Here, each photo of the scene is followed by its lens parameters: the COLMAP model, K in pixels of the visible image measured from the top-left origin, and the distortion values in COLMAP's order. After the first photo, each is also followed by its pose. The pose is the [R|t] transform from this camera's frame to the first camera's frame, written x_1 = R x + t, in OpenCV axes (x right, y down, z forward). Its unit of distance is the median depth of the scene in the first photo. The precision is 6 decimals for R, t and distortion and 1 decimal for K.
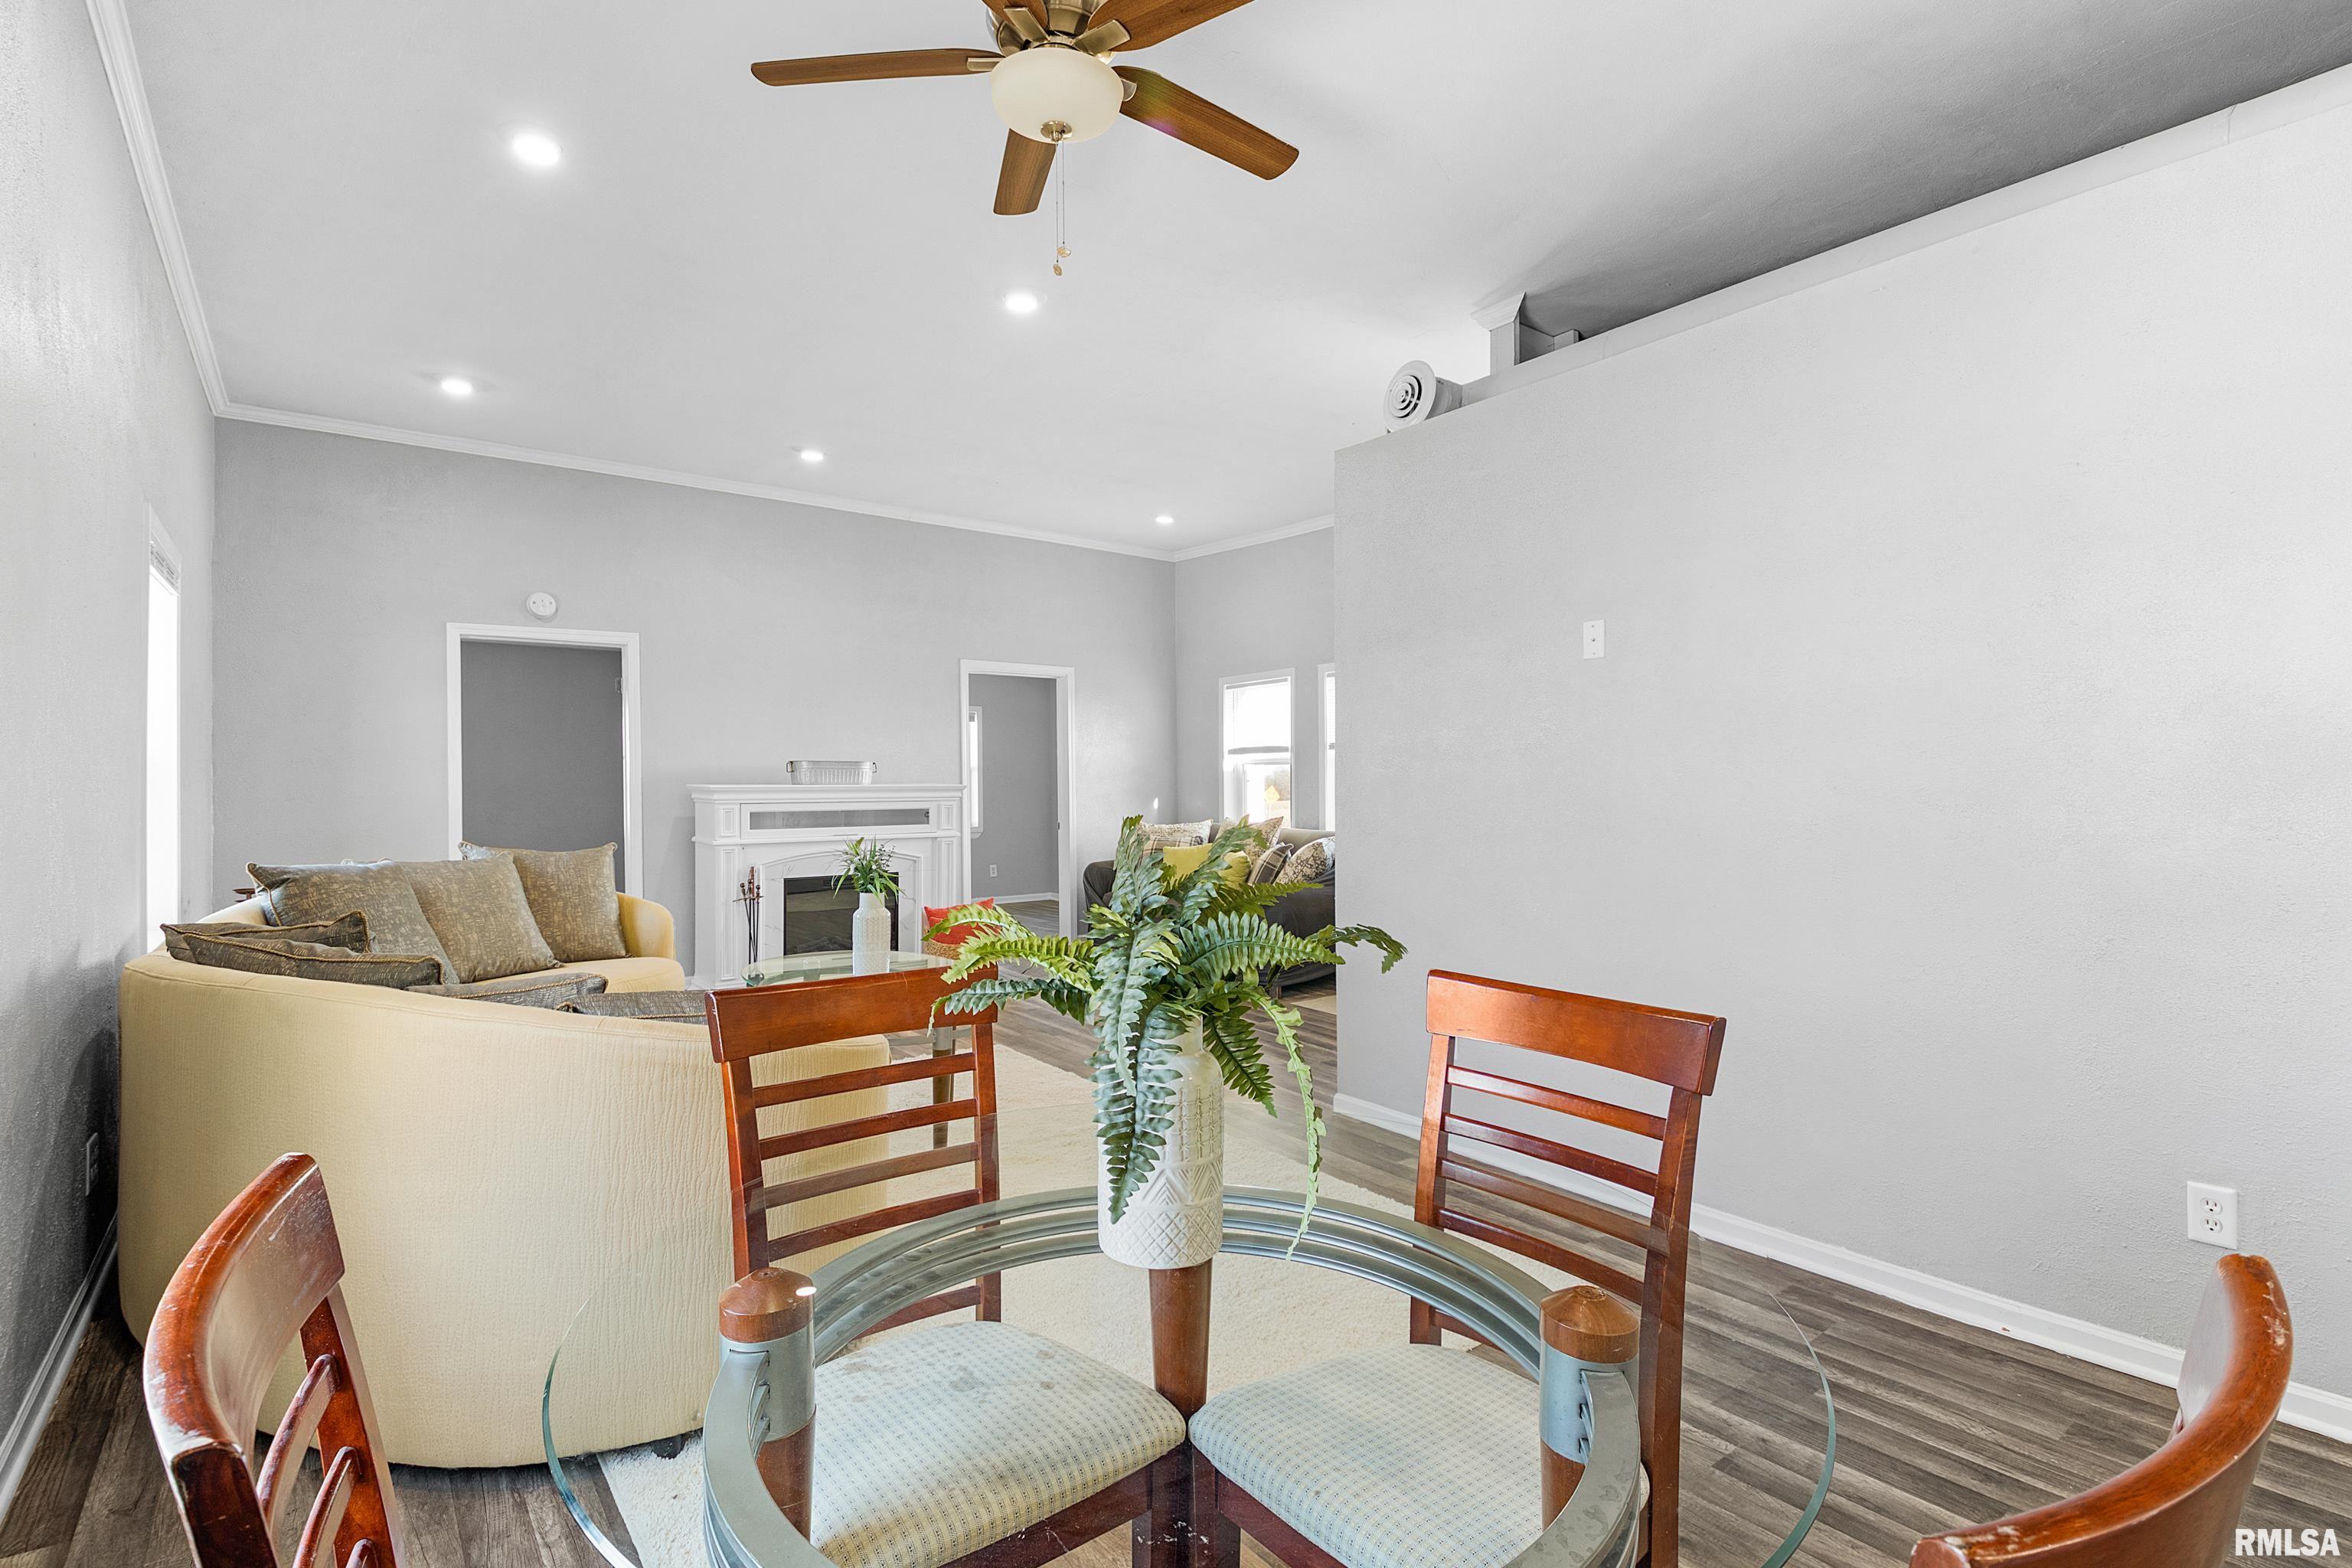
lens RADIAL K [[1084.3, 0, 1163.6], [0, 1084.3, 782.0], [0, 0, 1]] dist [0.051983, 0.000251]
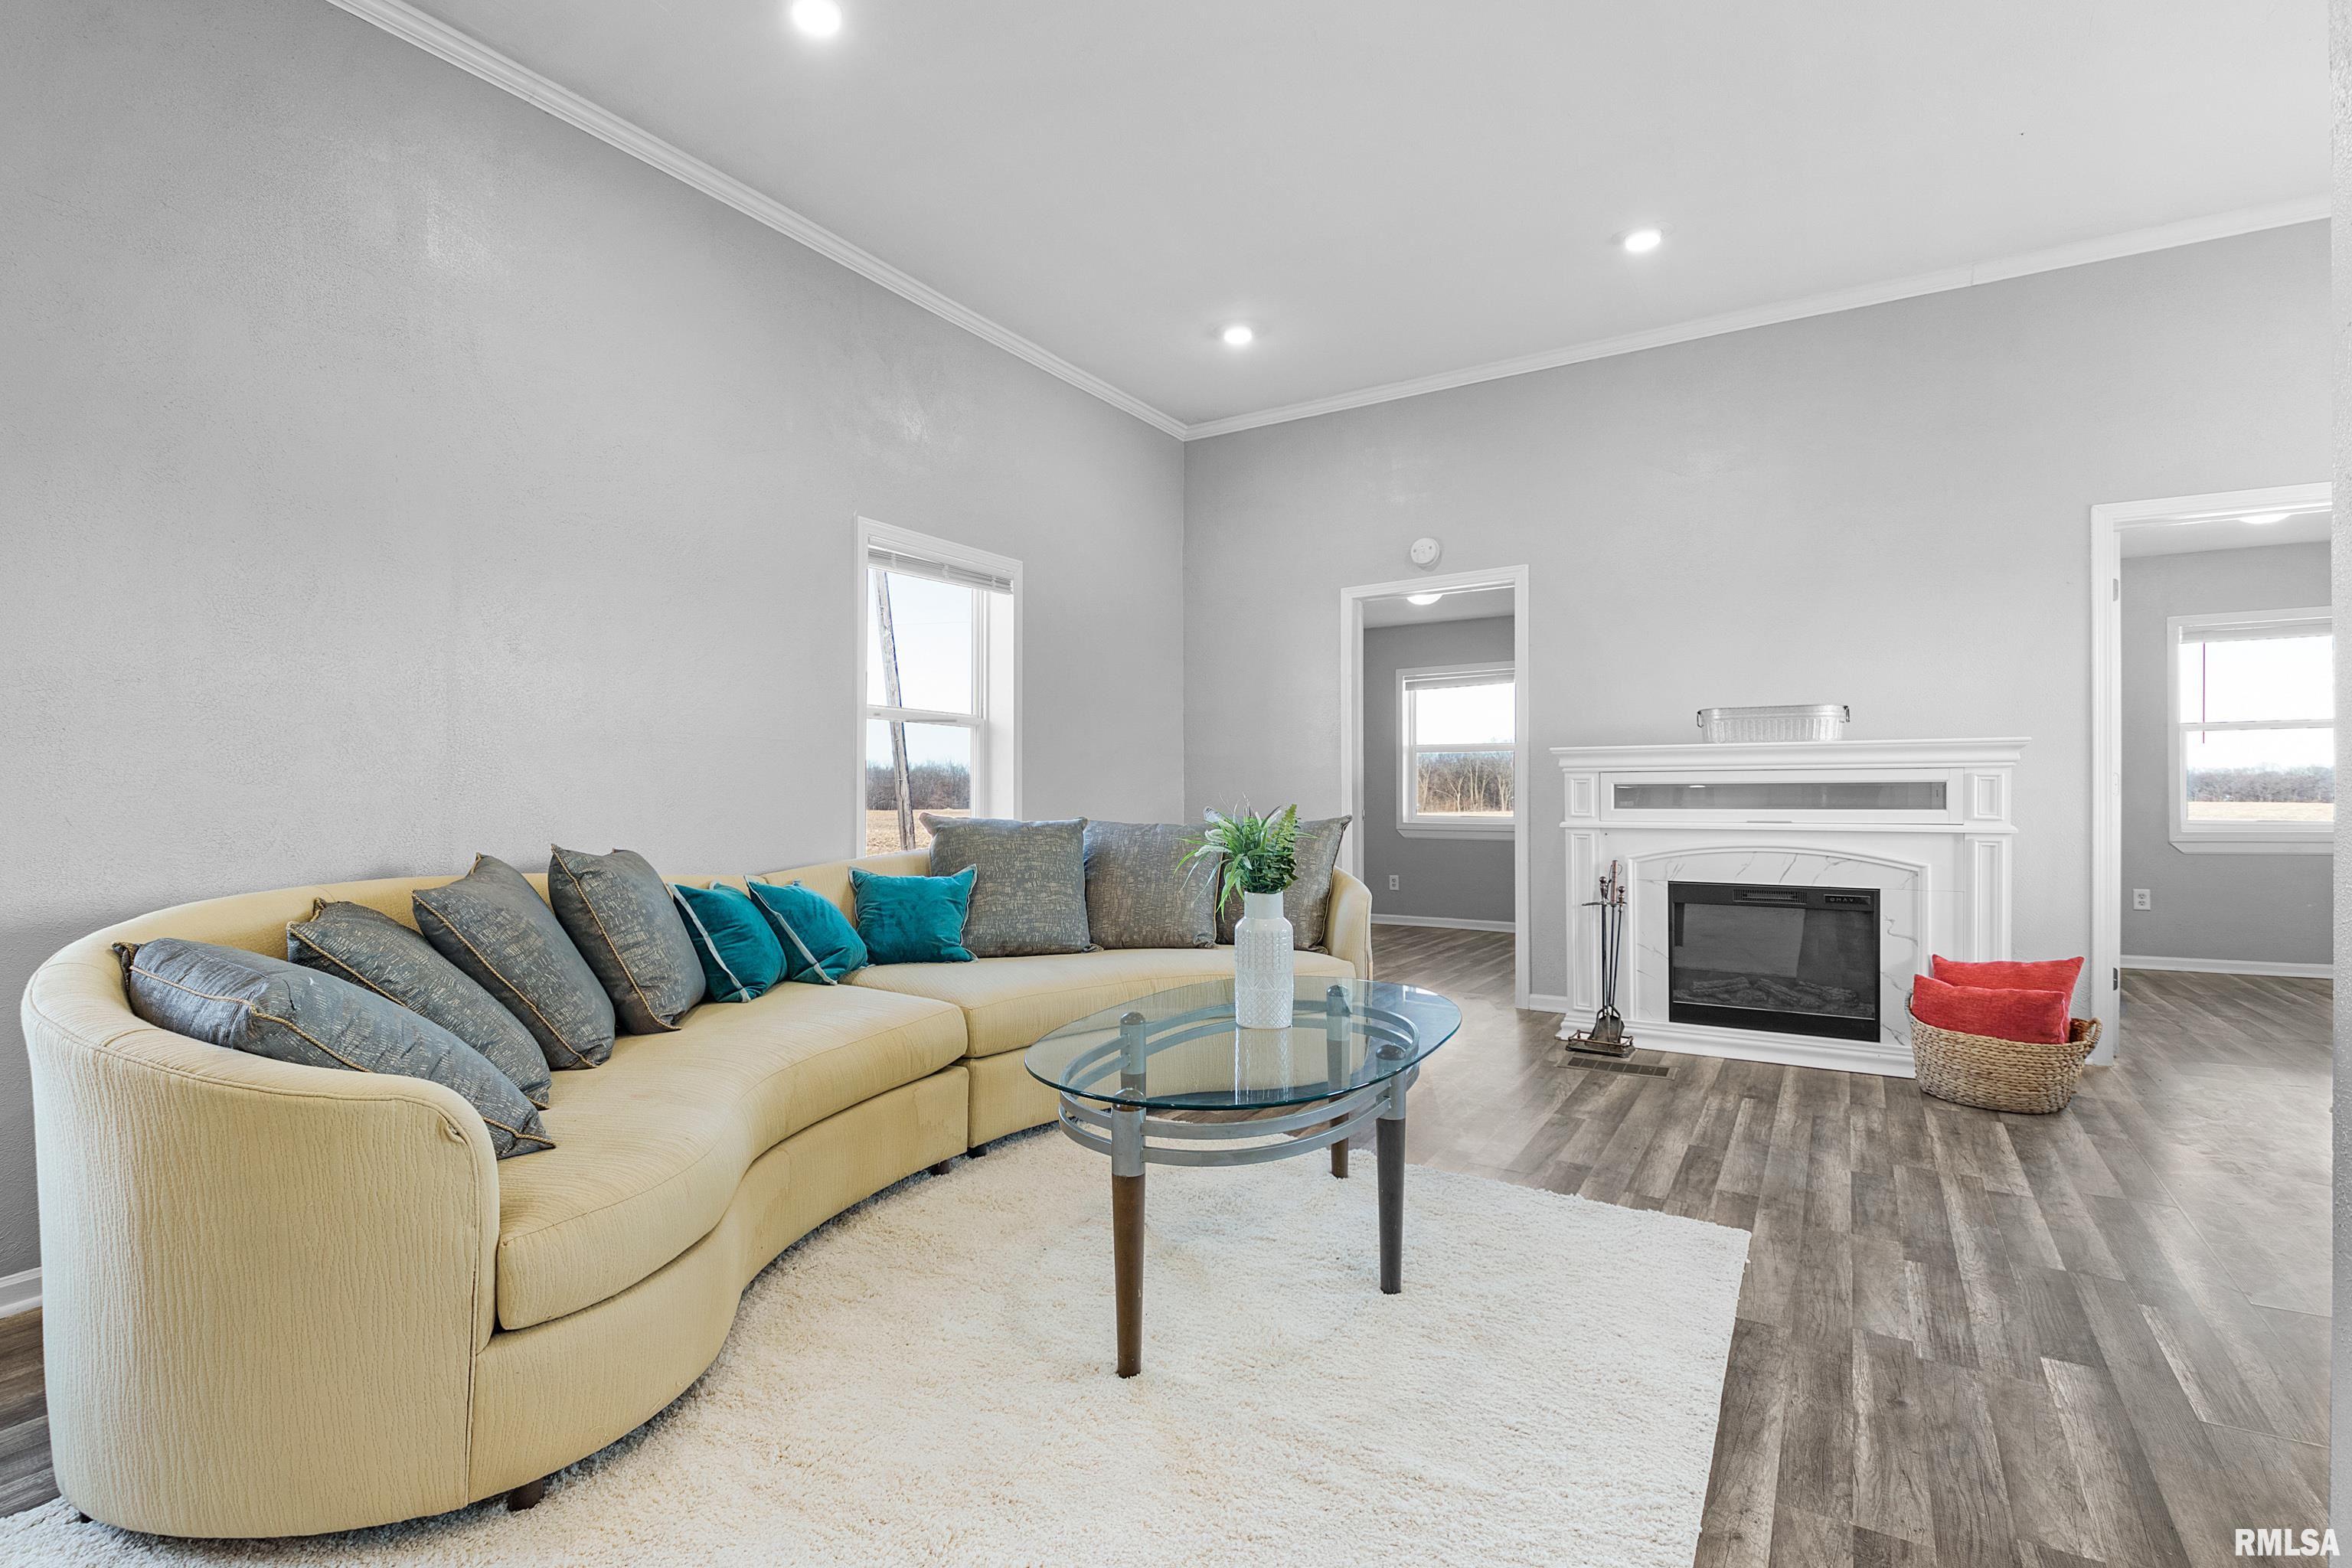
lens RADIAL K [[1119.2, 0, 1162.7], [0, 1119.2, 794.3], [0, 0, 1]] dist [-0.003844, -0.001597]
pose [[0.371078, 0.009488, -0.928553, 0.193144], [0.007212, 0.999888, 0.013100, 0.023429], [0.928574, -0.011558, 0.370968, 0.465670]]
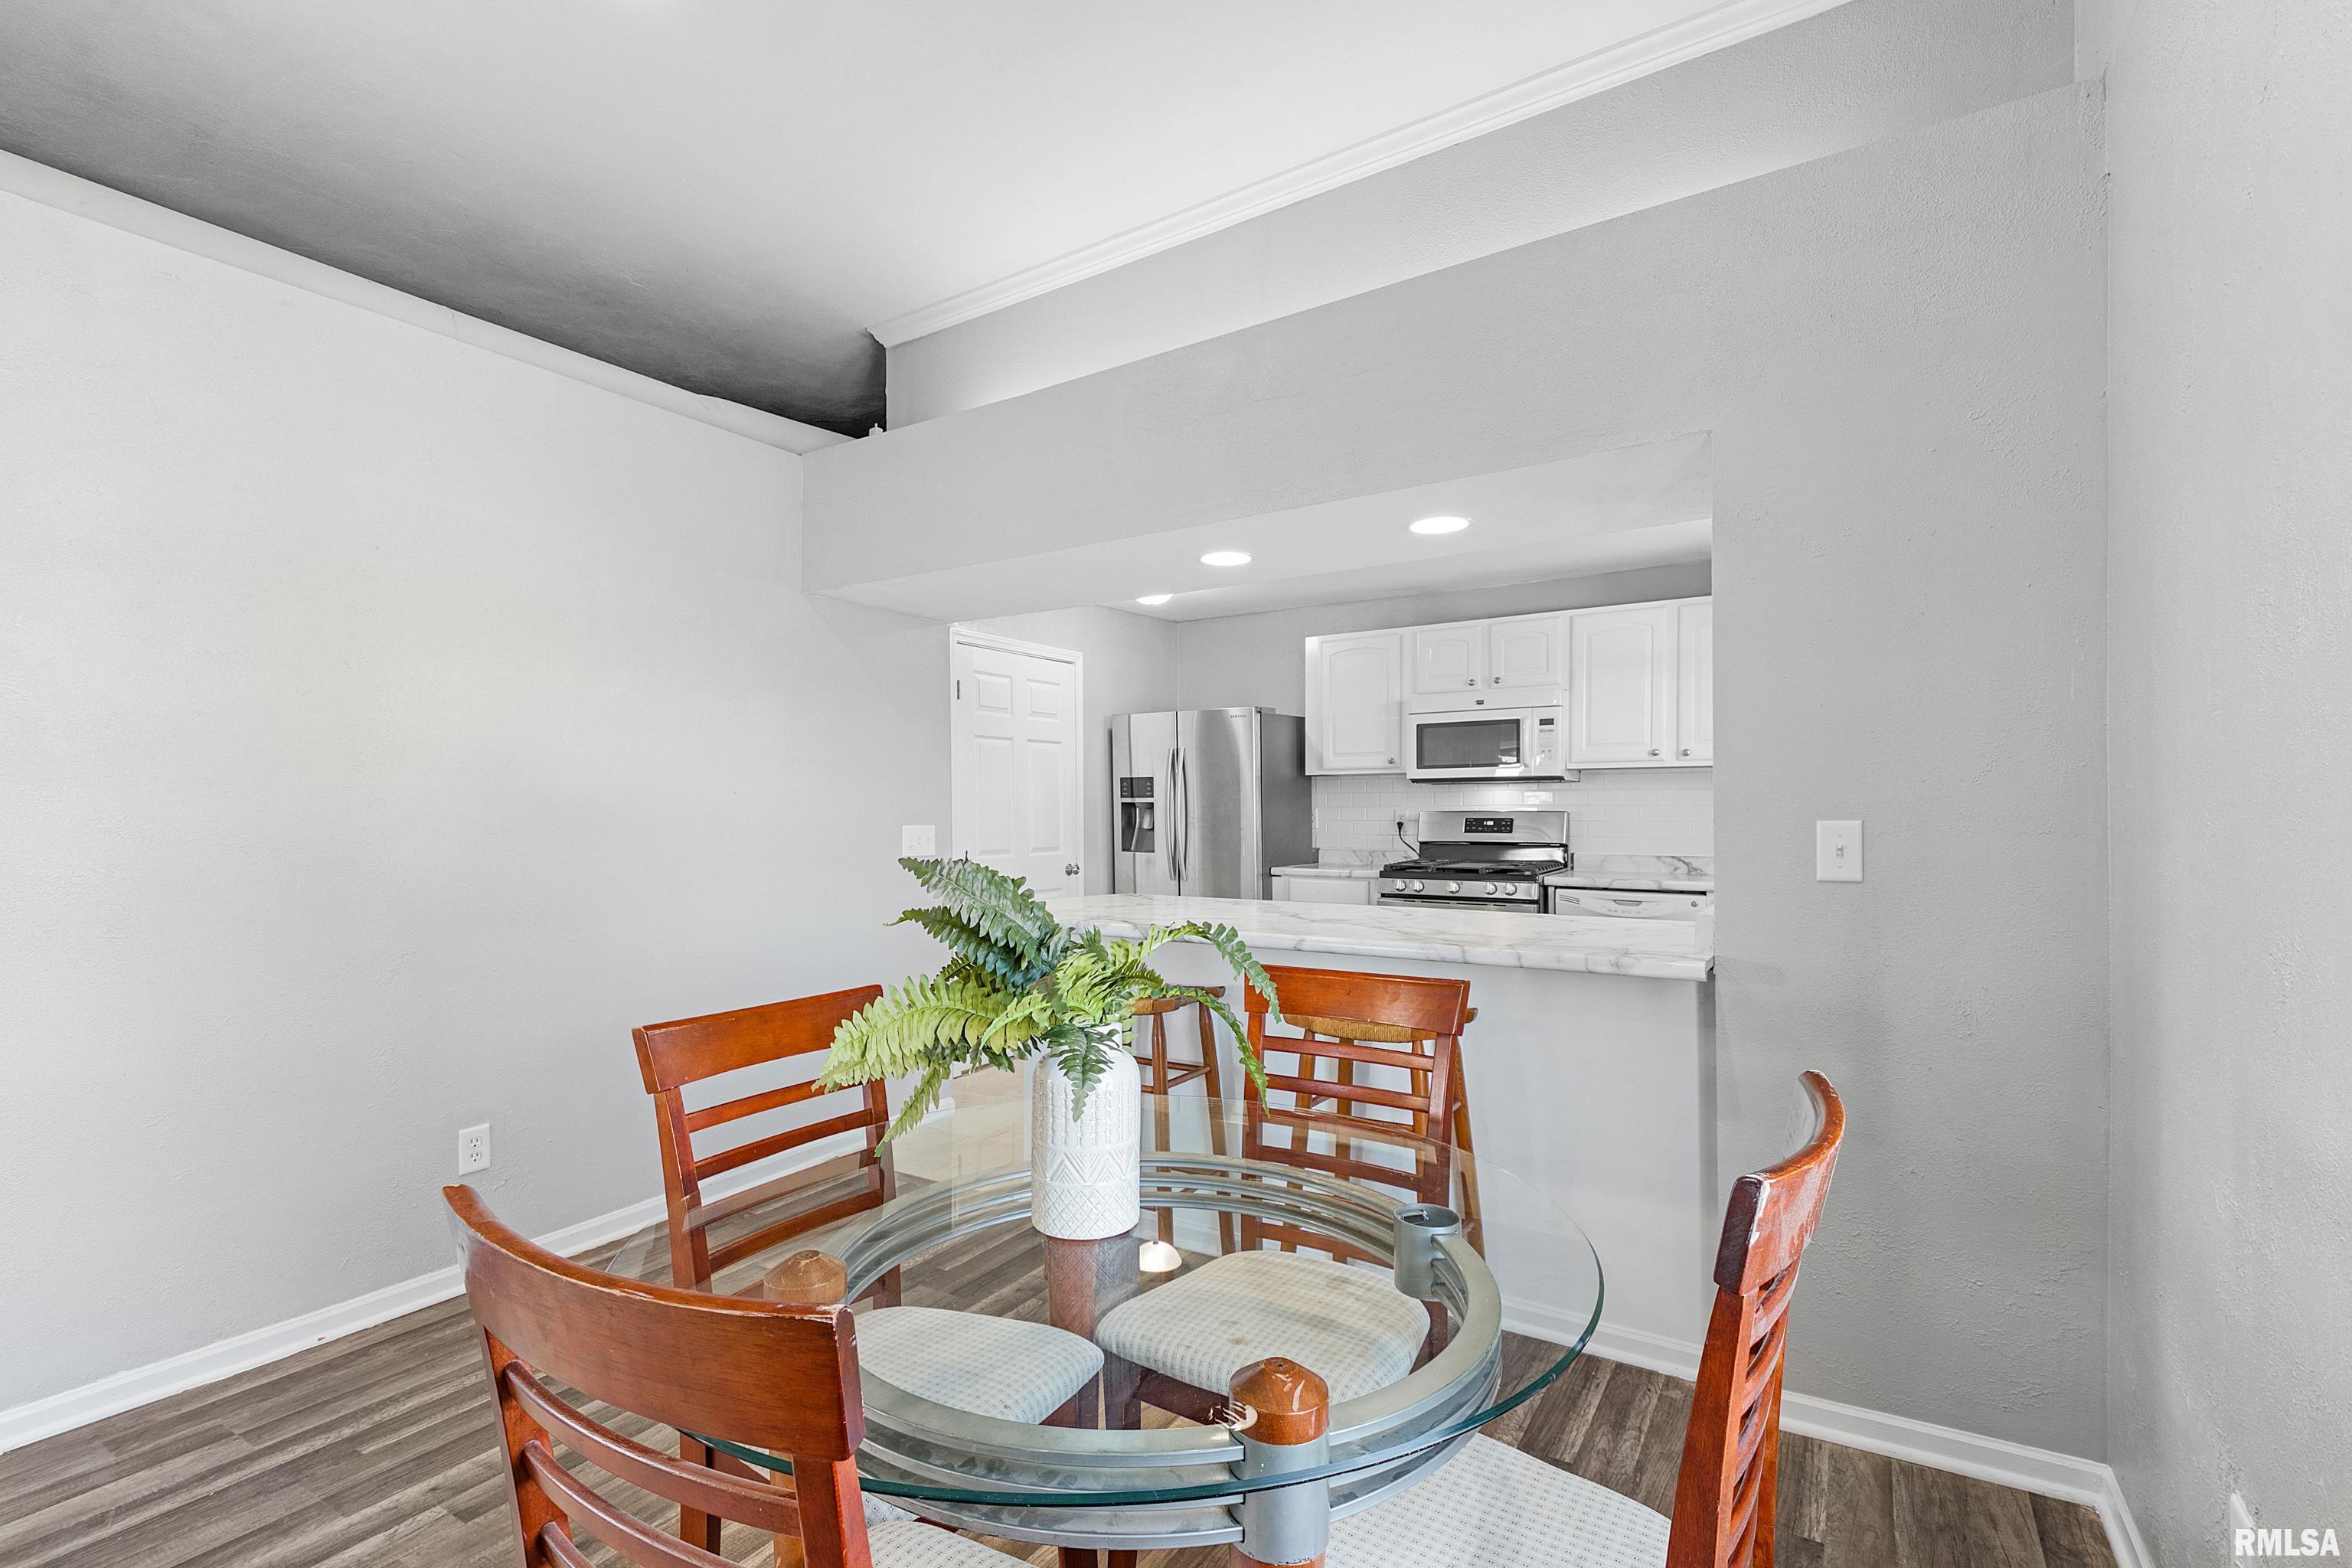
lens RADIAL K [[1067.4, 0, 1169.8], [0, 1067.4, 801.8], [0, 0, 1]] dist [0.079740, -0.000212]
pose [[-0.346306, 0.015217, 0.937998, -0.209390], [0.001728, 0.999877, -0.015583, -0.001675], [-0.938120, -0.003776, -0.346290, 0.238654]]
